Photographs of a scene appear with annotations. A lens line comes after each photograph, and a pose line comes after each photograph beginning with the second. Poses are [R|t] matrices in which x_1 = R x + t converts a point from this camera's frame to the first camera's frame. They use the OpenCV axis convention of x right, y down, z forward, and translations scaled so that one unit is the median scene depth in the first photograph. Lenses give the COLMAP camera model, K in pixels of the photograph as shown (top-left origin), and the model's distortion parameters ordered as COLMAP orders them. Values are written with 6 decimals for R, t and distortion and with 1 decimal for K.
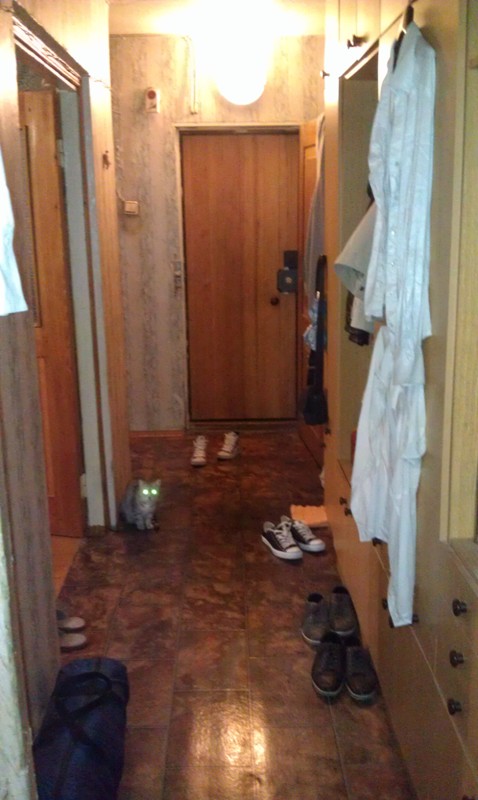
lens RADIAL K [[828.0, 0, 239.0], [0, 828.0, 400.0], [0, 0, 1]] dist [-0.000569, -0.001497]
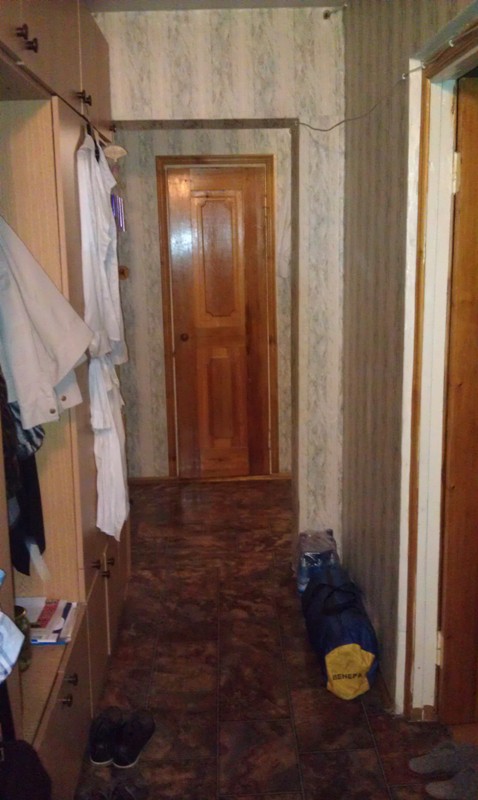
lens RADIAL K [[828.0, 0, 239.0], [0, 828.0, 400.0], [0, 0, 1]] dist [-0.000569, -0.001497]
pose [[-0.999403, 0.034557, -0.000122, -0.026750], [0.031206, 0.903981, 0.426433, -0.443145], [0.014847, 0.426175, -0.904519, 1.723218]]
